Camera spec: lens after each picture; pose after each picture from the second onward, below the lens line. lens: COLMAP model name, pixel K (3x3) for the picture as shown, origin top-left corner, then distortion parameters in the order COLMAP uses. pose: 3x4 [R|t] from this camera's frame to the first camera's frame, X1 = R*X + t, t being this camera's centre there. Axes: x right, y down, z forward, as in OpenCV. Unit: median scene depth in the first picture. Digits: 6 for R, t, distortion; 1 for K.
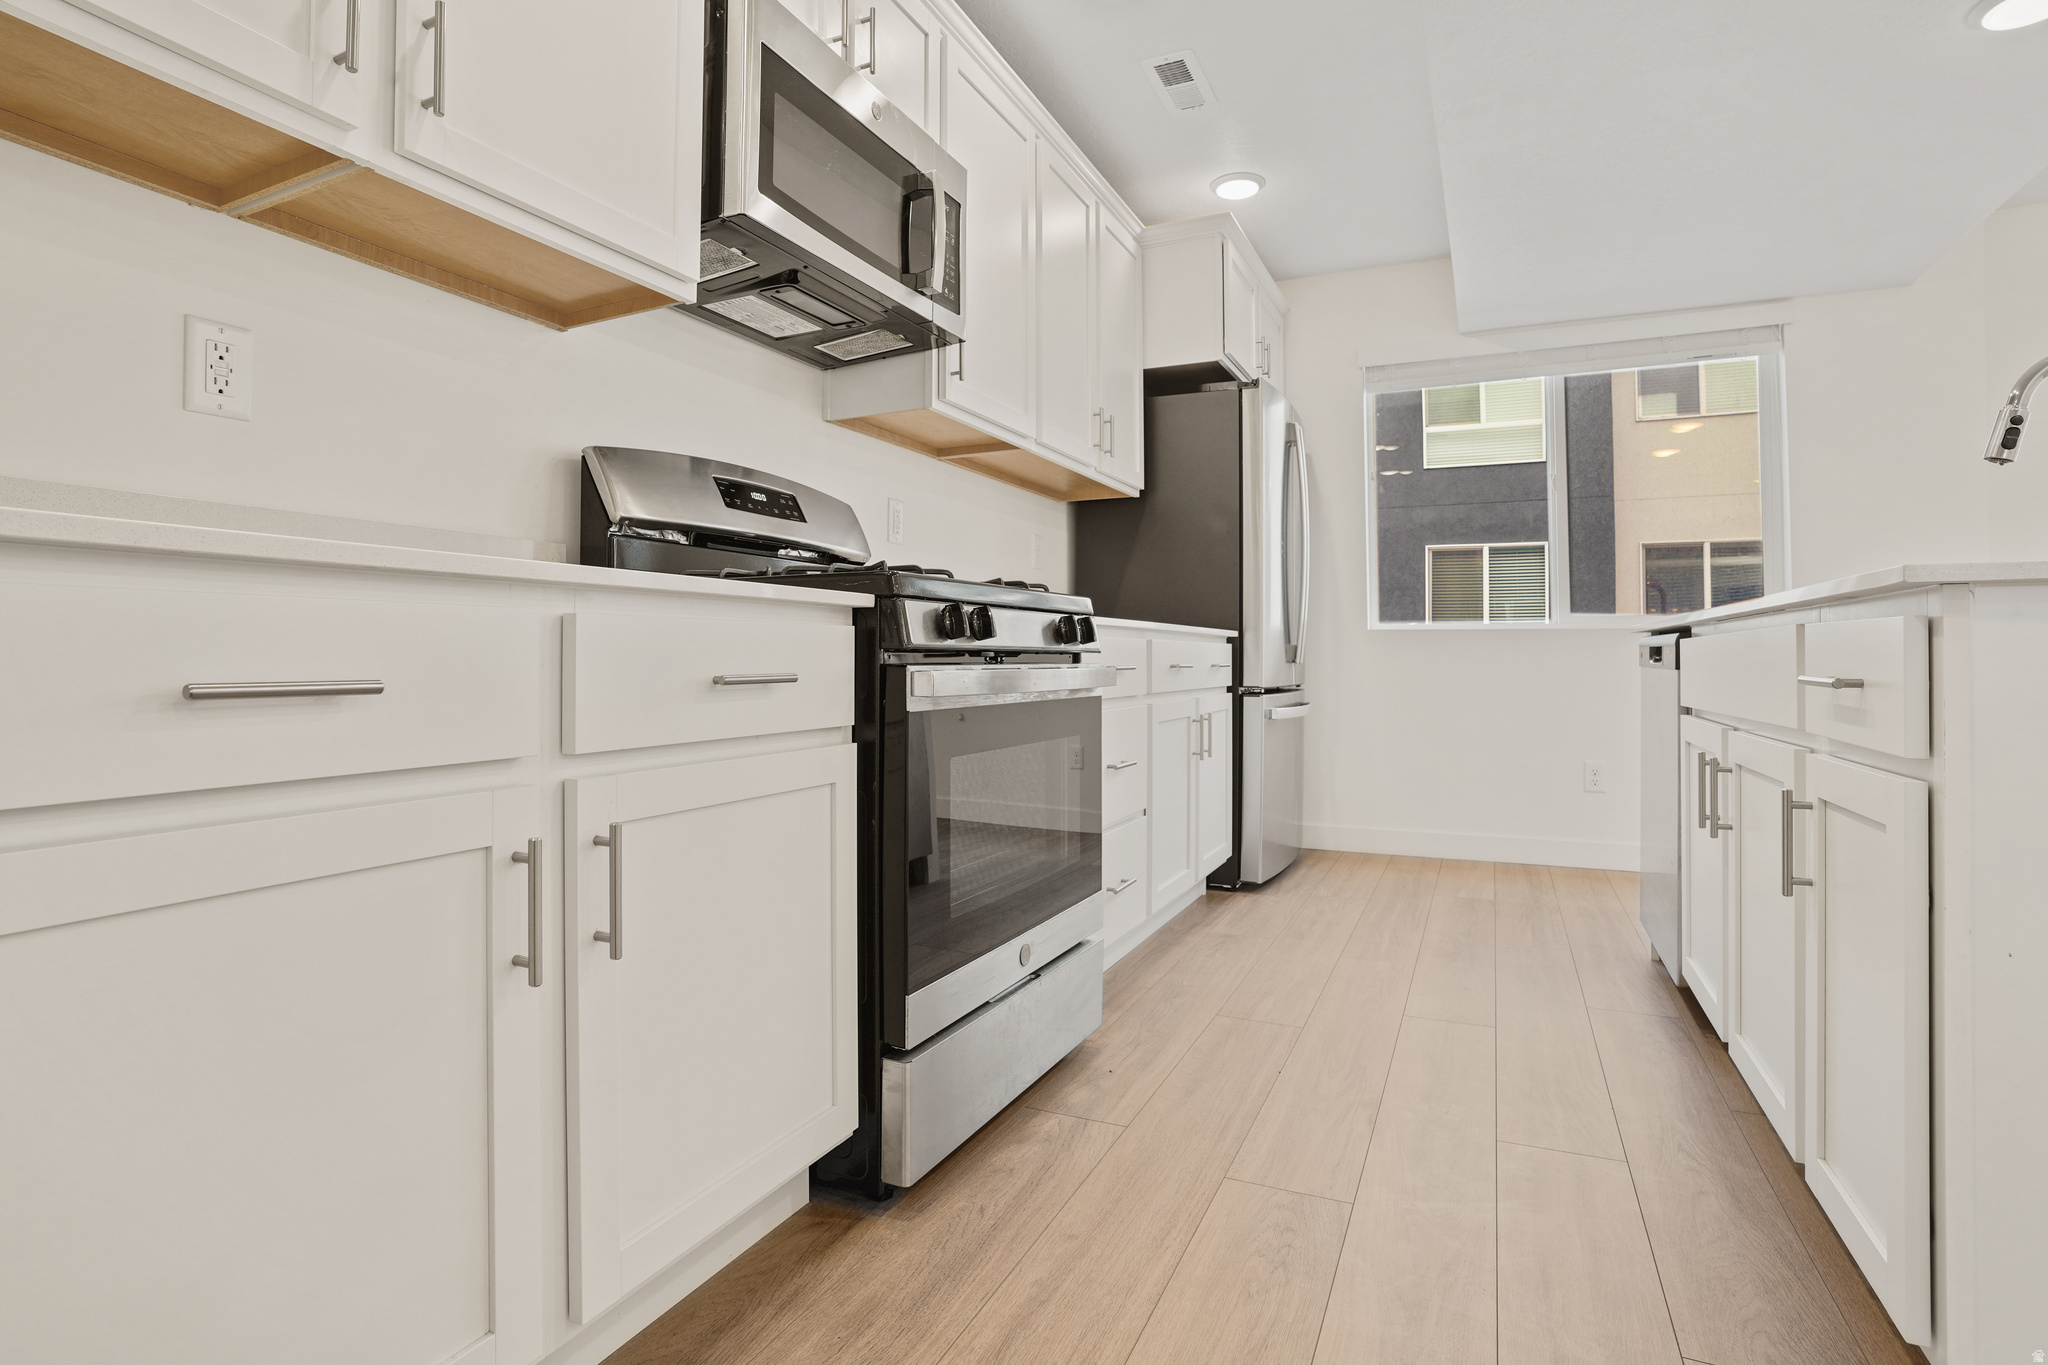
lens RADIAL K [[1021.5, 0, 1012.1], [0, 1021.5, 646.4], [0, 0, 1]] dist [-0.076878, 0.036427]
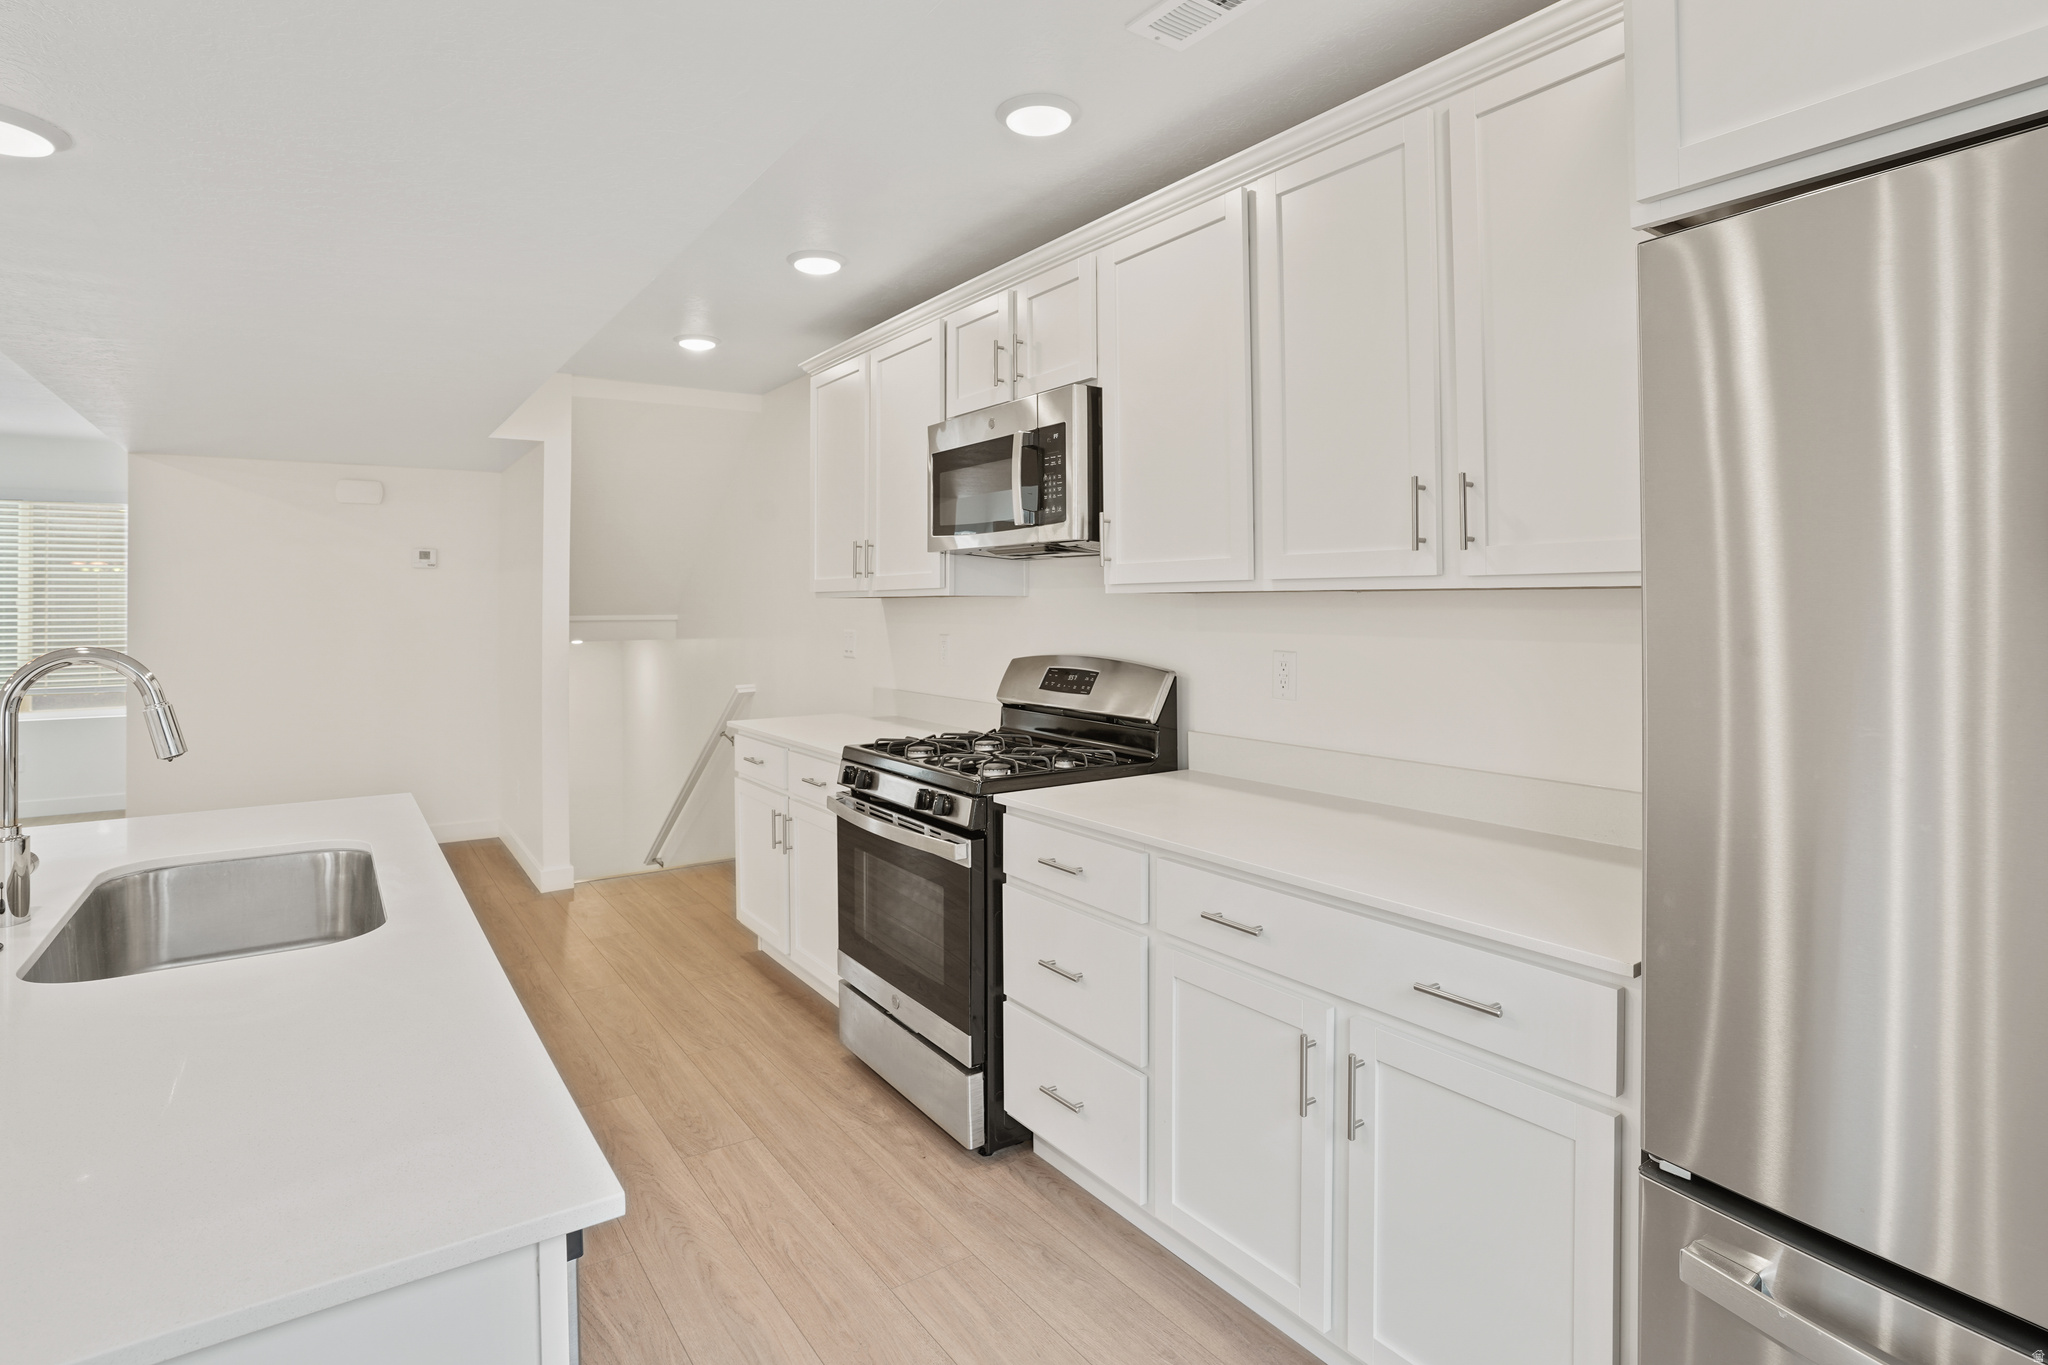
lens RADIAL K [[1018.7, 0, 1021.4], [0, 1018.7, 599.8], [0, 0, 1]] dist [-0.081687, -0.000780]
pose [[-0.488056, -0.004055, -0.872803, 1.253937], [0.012380, 0.999856, -0.011568, -0.285790], [0.872725, -0.016451, -0.487935, 1.931096]]
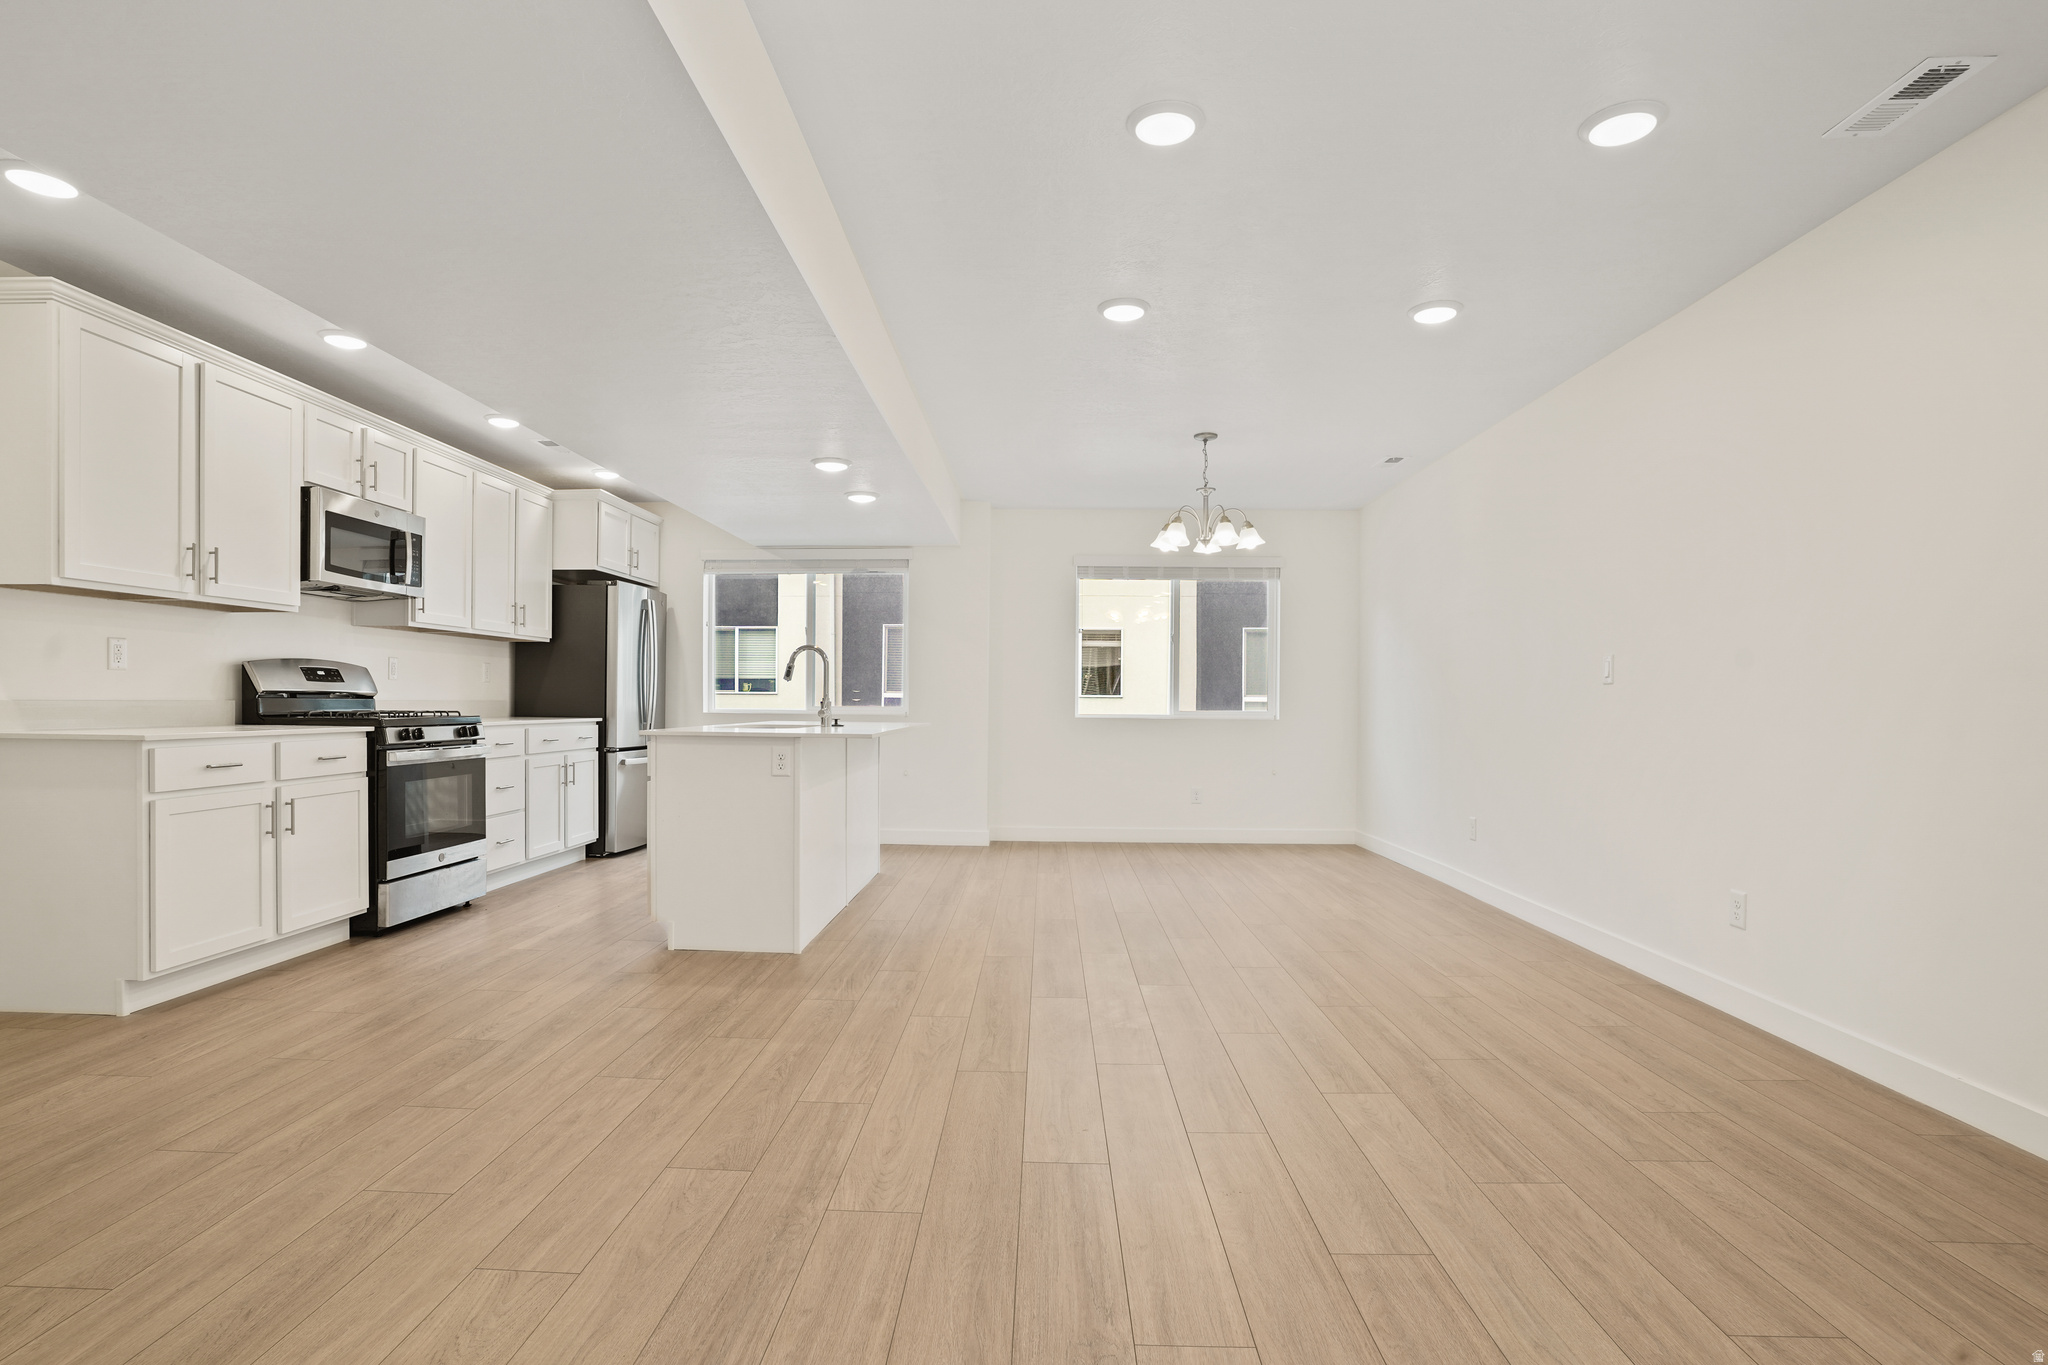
lens RADIAL K [[1030.7, 0, 949.9], [0, 1030.7, 721.5], [0, 0, 1]] dist [-0.002508, -0.000263]
pose [[0.939674, 0.000296, 0.342072, 0.339991], [-0.011799, 0.999433, 0.031547, -0.148927], [-0.341868, -0.033680, 0.939144, -1.963765]]
